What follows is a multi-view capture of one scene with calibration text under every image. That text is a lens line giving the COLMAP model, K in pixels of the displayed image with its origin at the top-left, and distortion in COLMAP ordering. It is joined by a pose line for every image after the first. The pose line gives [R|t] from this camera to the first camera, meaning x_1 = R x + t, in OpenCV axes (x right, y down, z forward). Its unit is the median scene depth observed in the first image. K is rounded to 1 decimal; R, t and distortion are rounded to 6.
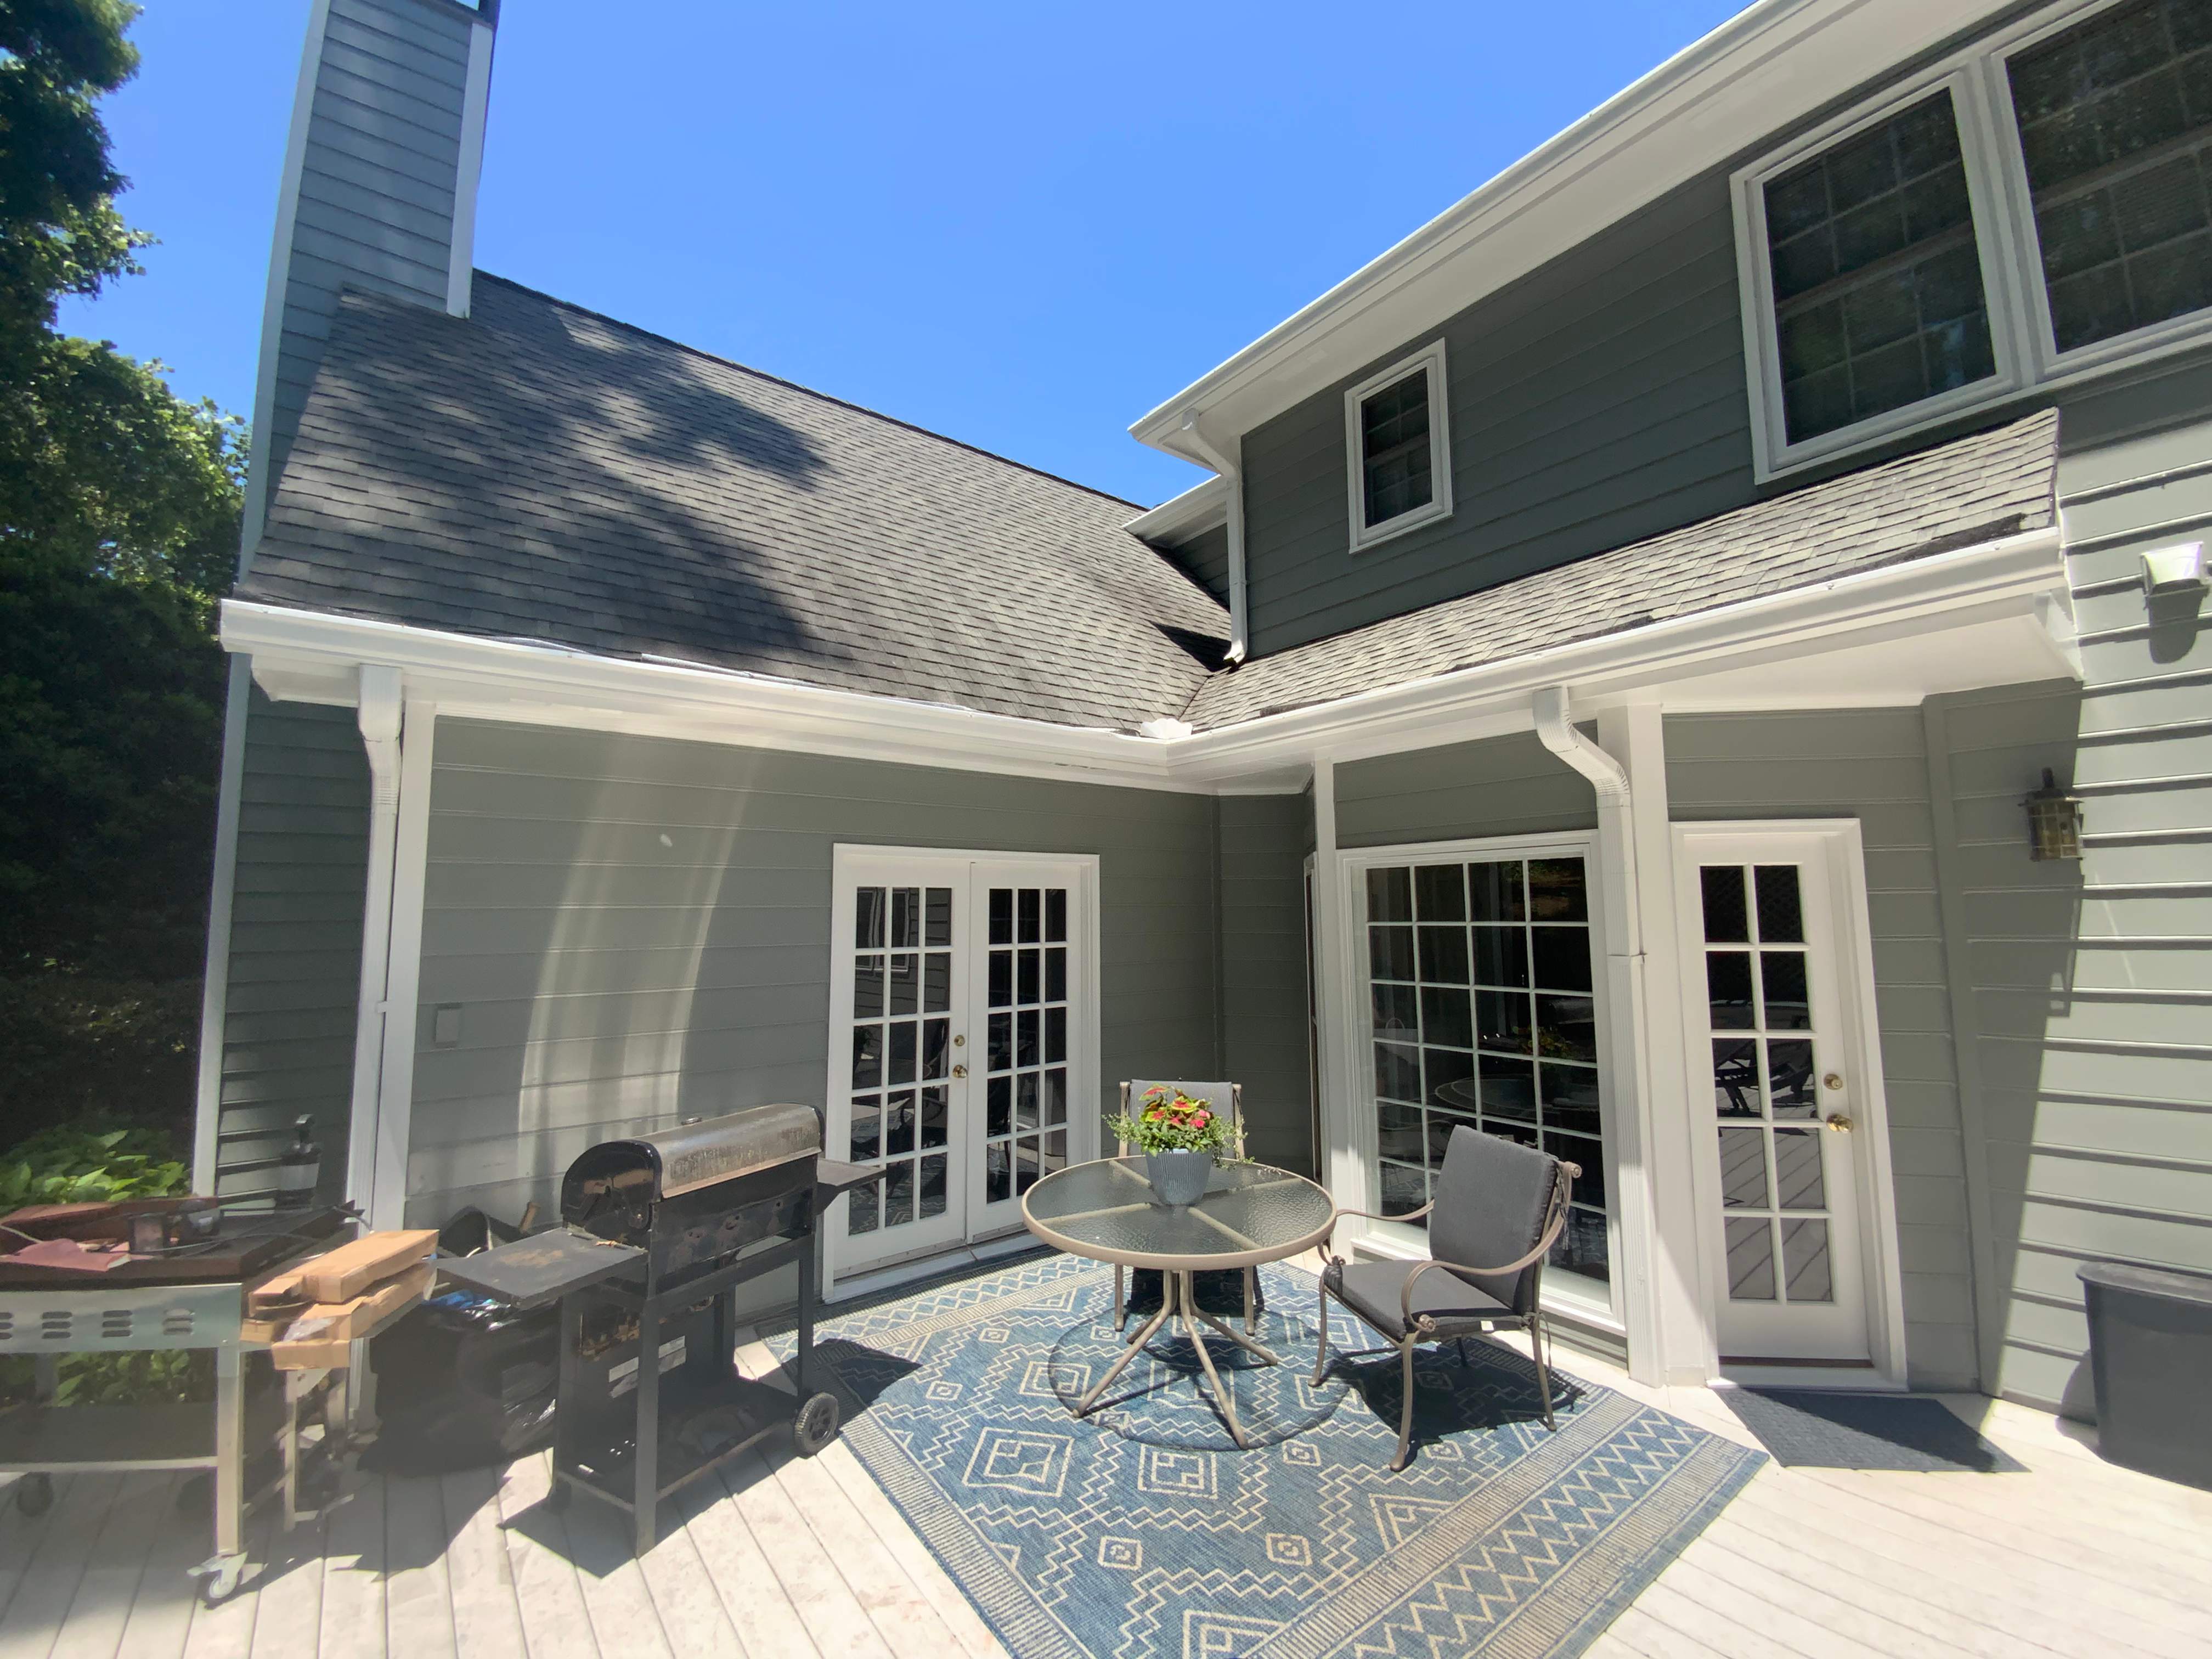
lens RADIAL K [[903.3, 0, 1105.1], [0, 903.3, 828.8], [0, 0, 1]] dist [0.003996, -0.007530]
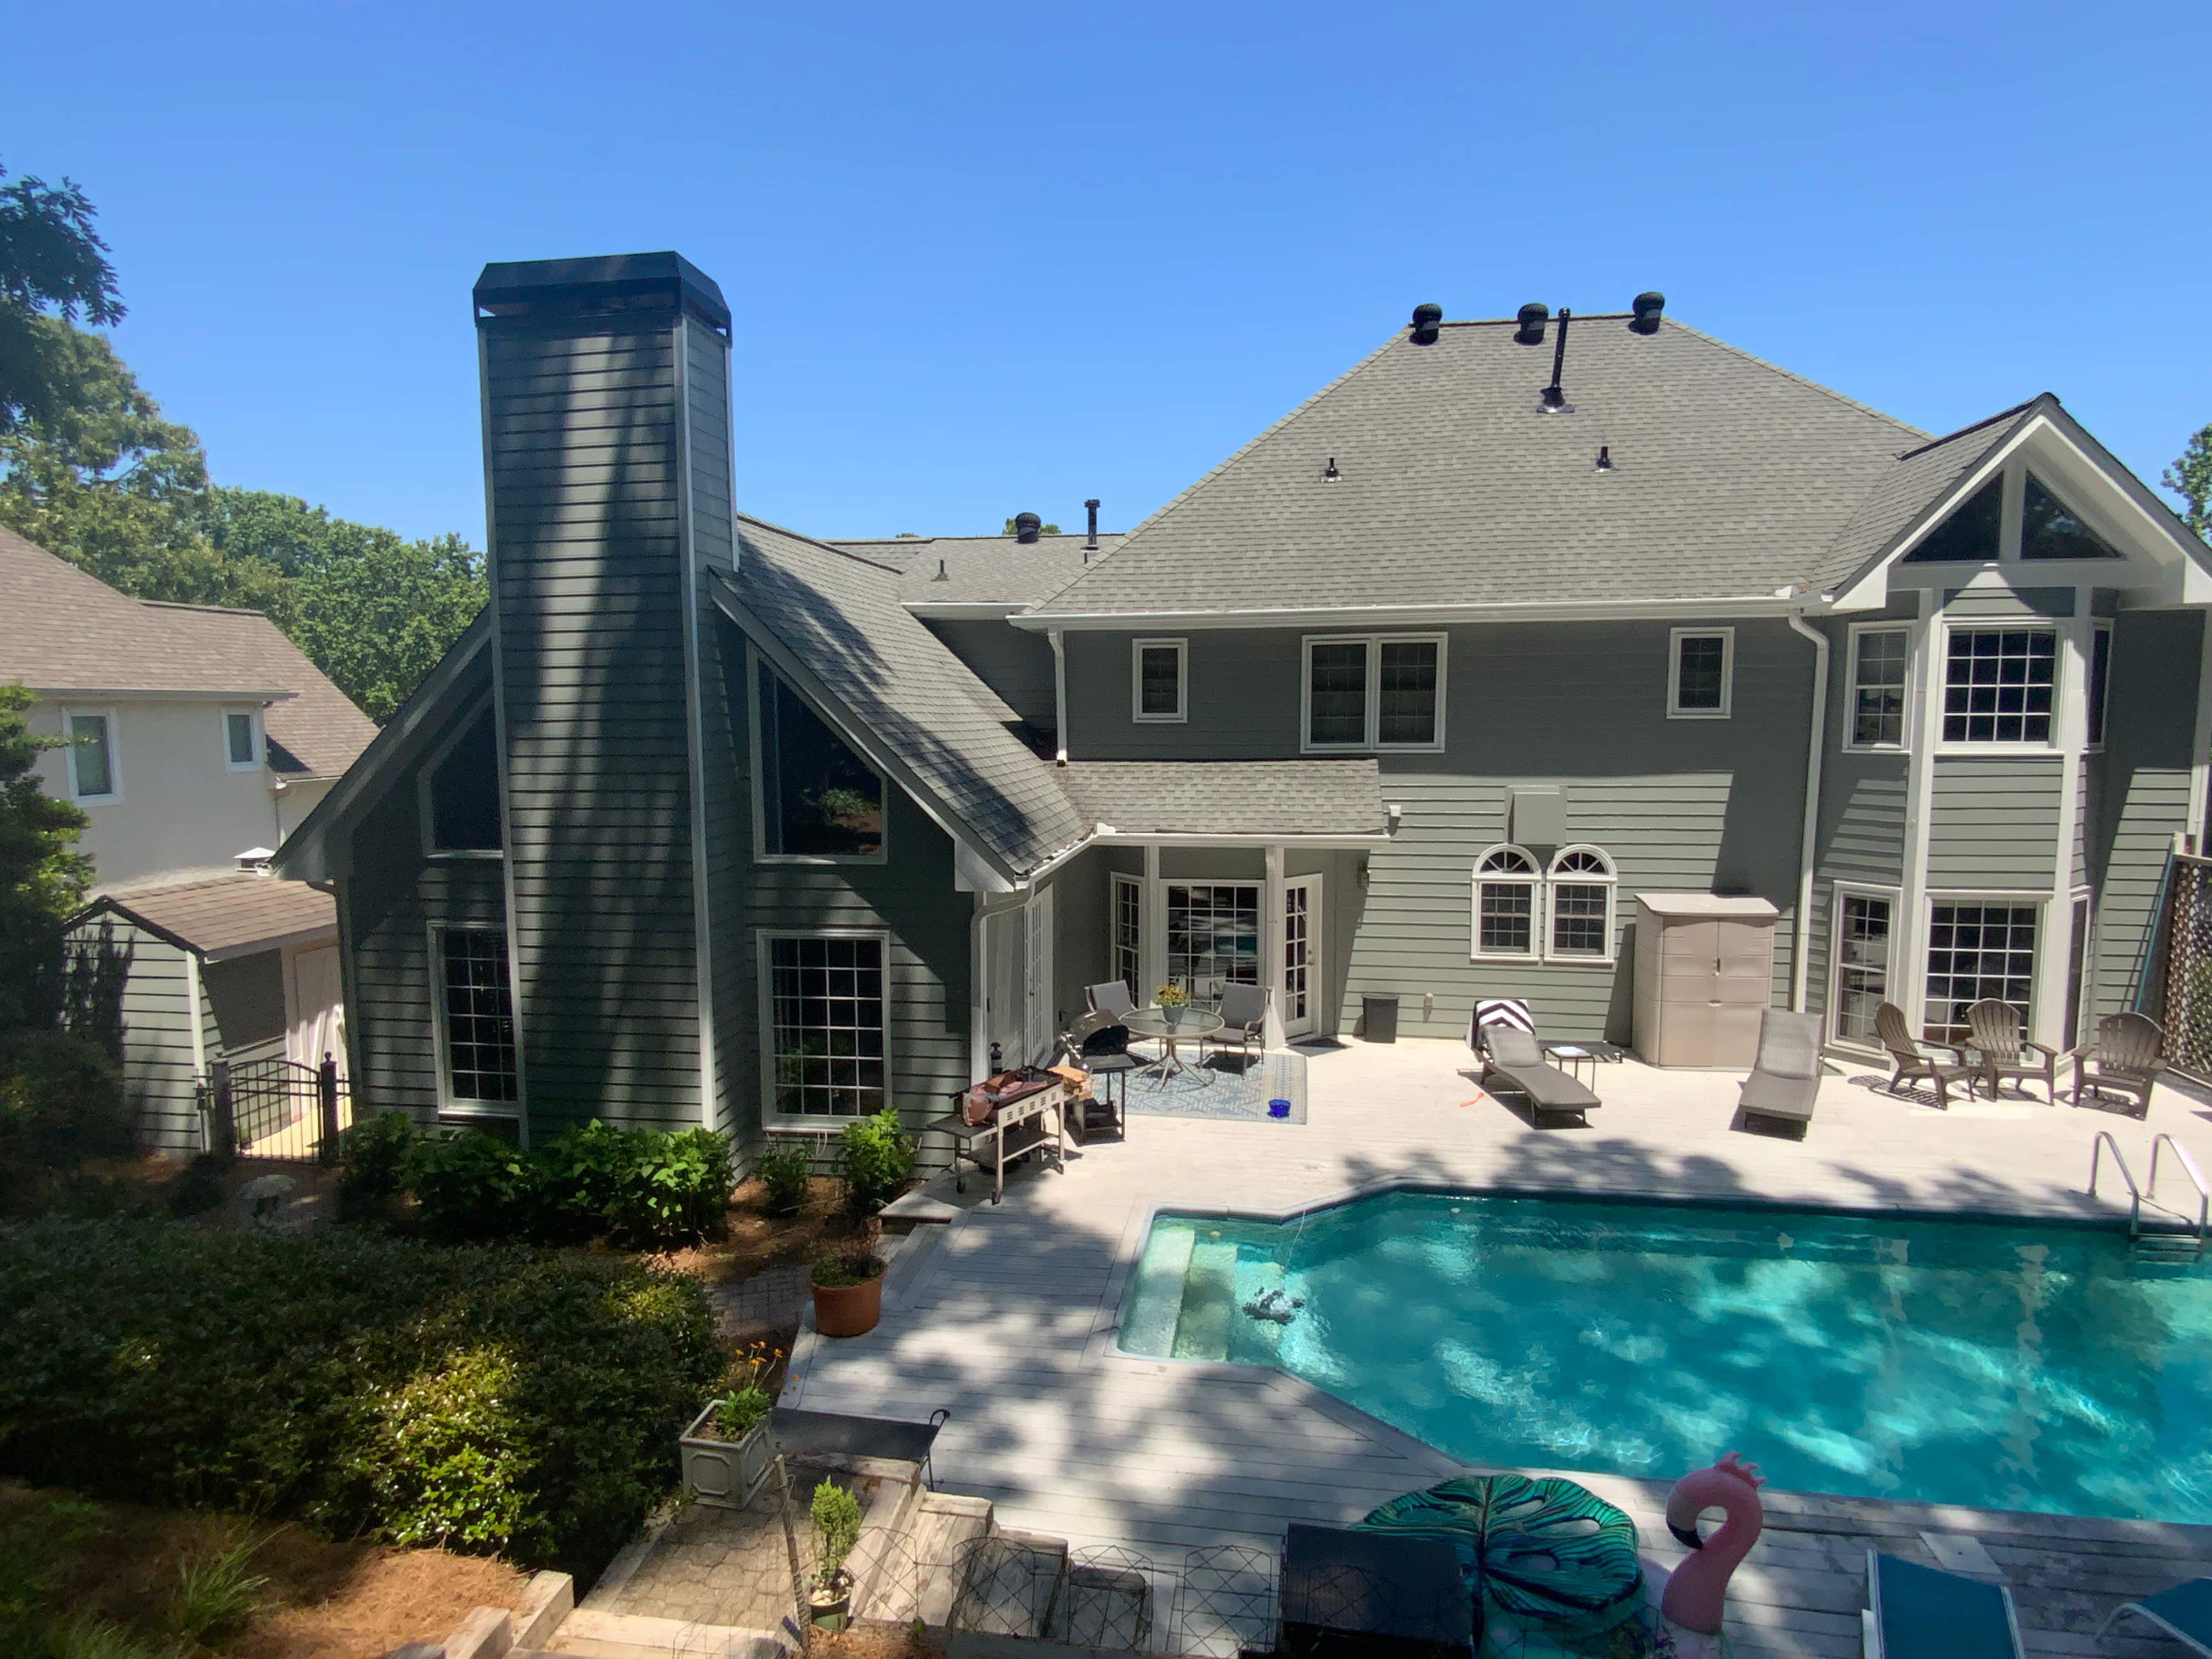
lens RADIAL K [[1193.8, 0, 1103.0], [0, 1193.8, 827.4], [0, 0, 1]] dist [0.019636, -0.017389]
pose [[0.724371, -0.062510, 0.686571, -2.595762], [-0.067359, 0.984699, 0.160720, -0.786482], [-0.686112, -0.162668, 0.709077, -1.426743]]
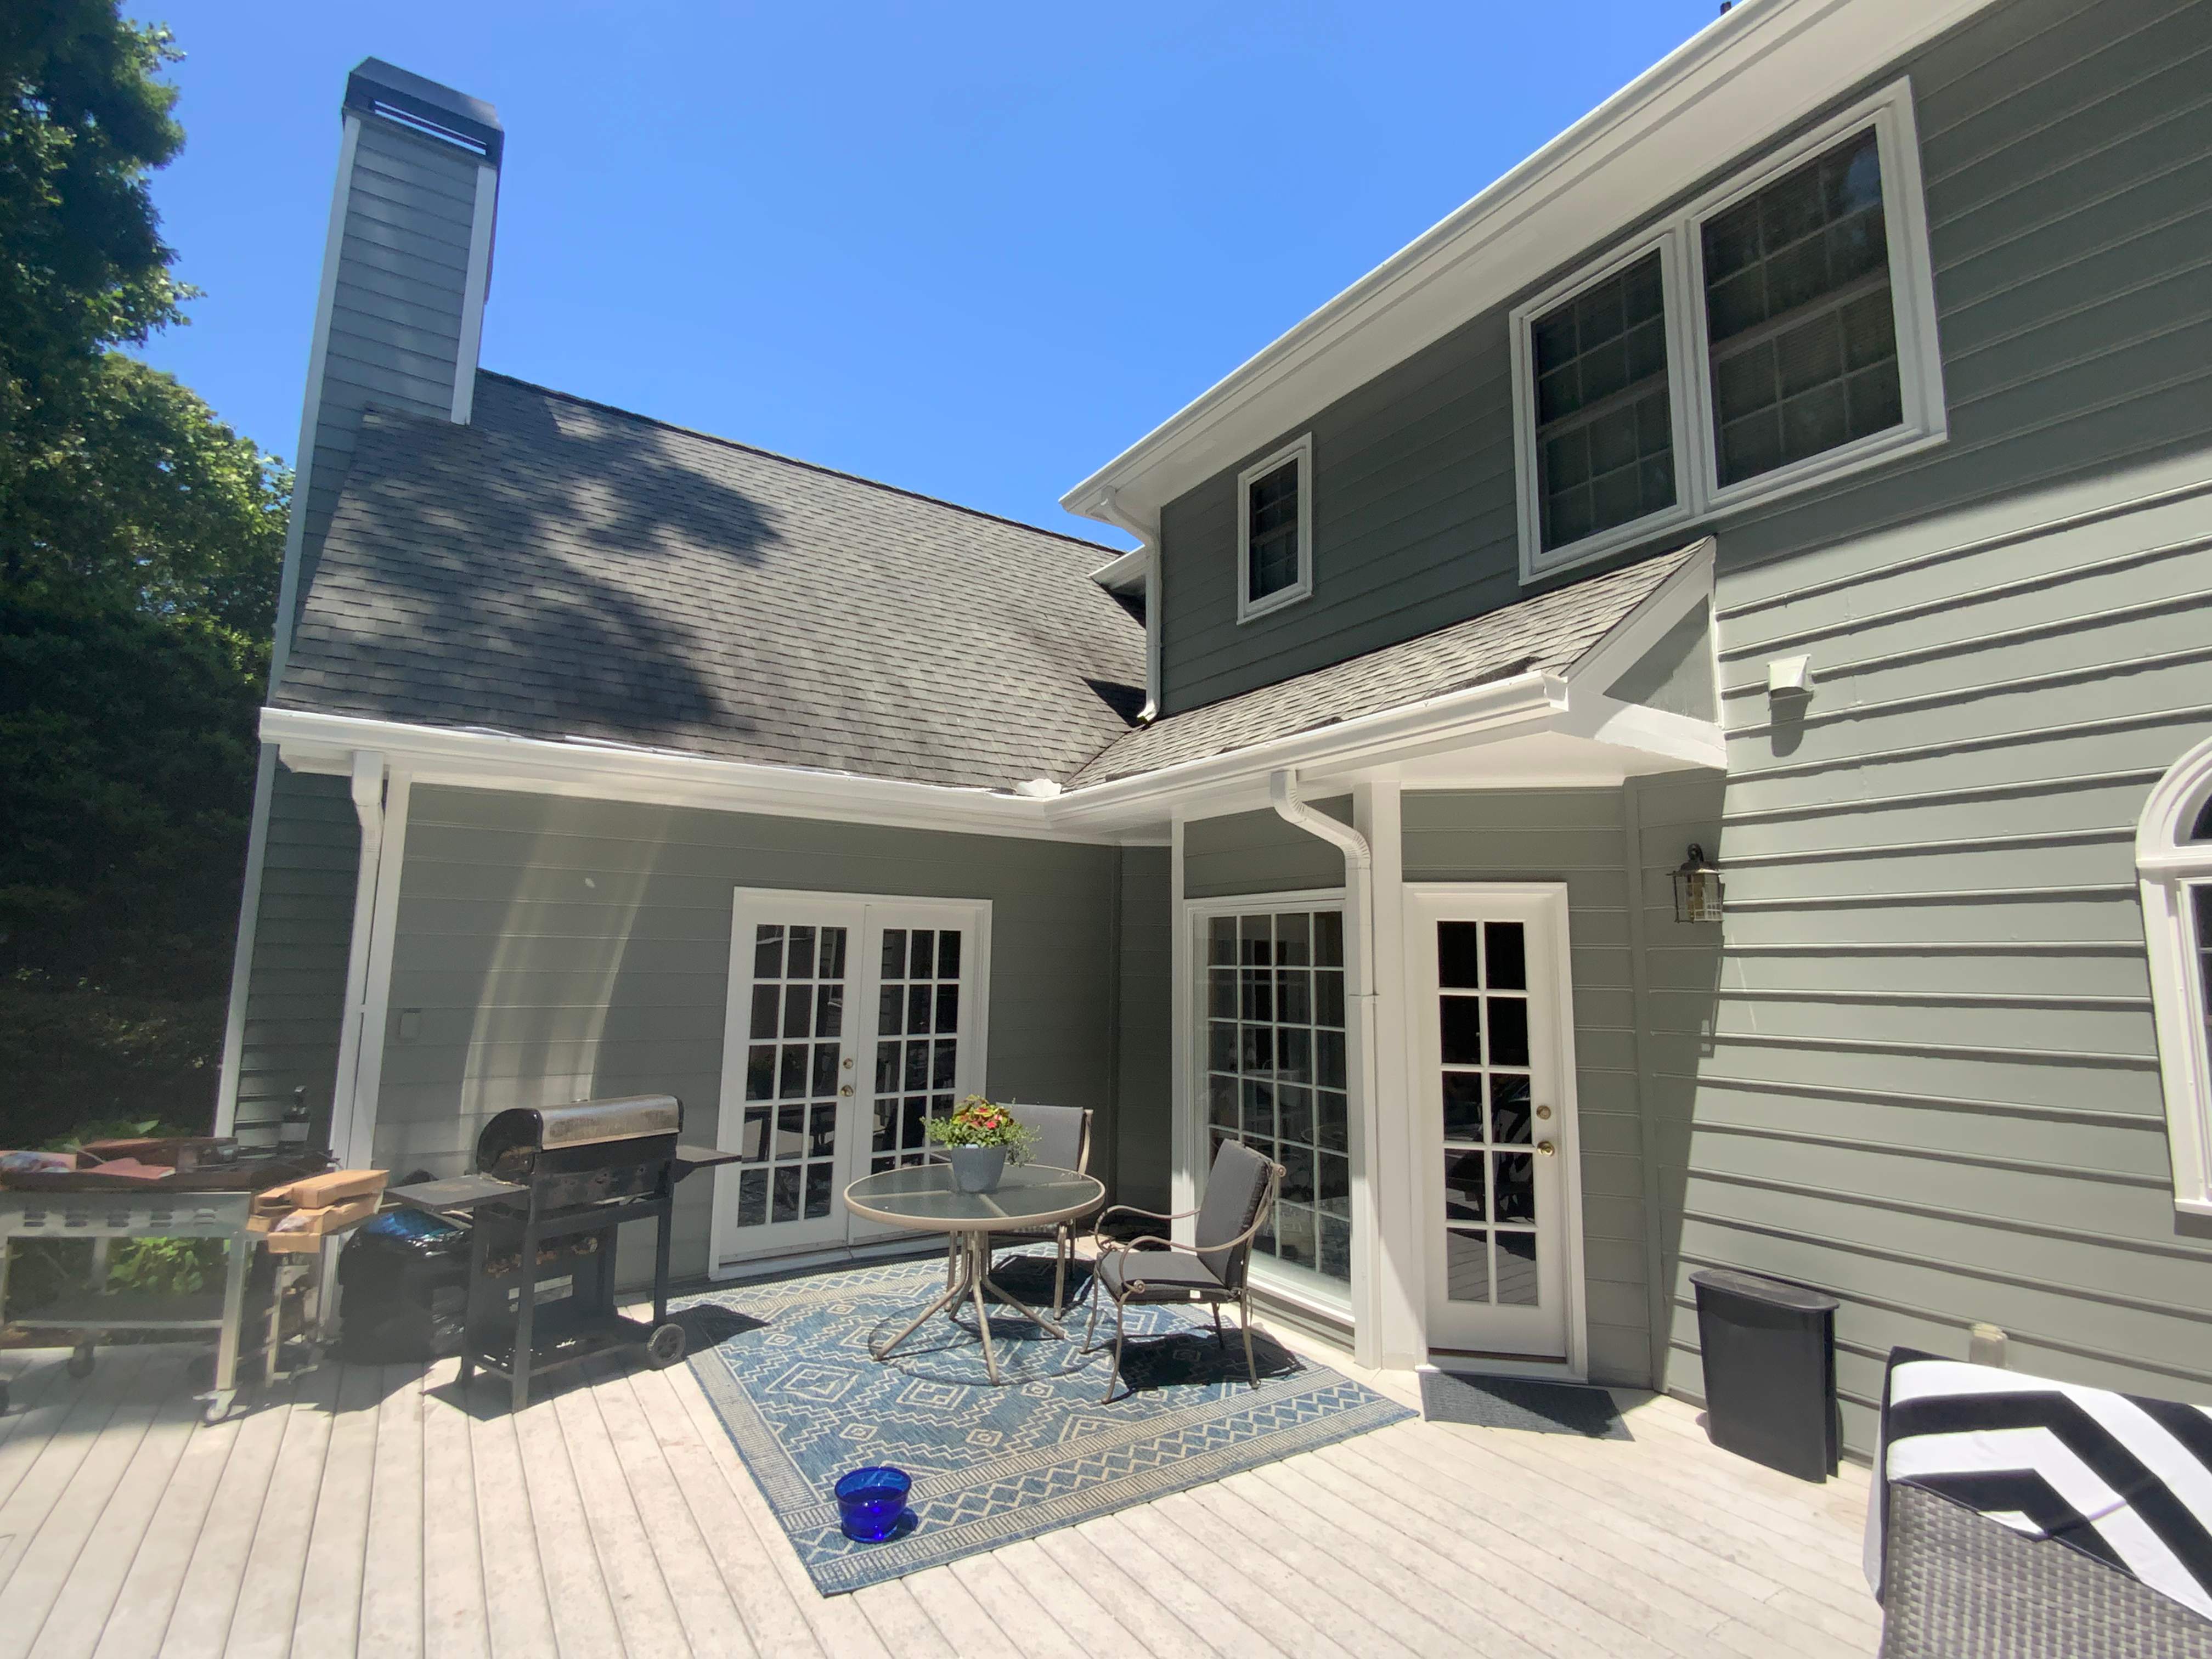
lens RADIAL K [[1043.6, 0, 1103.1], [0, 1043.6, 827.5], [0, 0, 1]] dist [-0.000942, -0.000469]
pose [[0.996242, 0.013476, -0.085559, 0.348706], [-0.016780, 0.999137, -0.038005, -0.020973], [0.084973, 0.039298, 0.995608, -0.372225]]
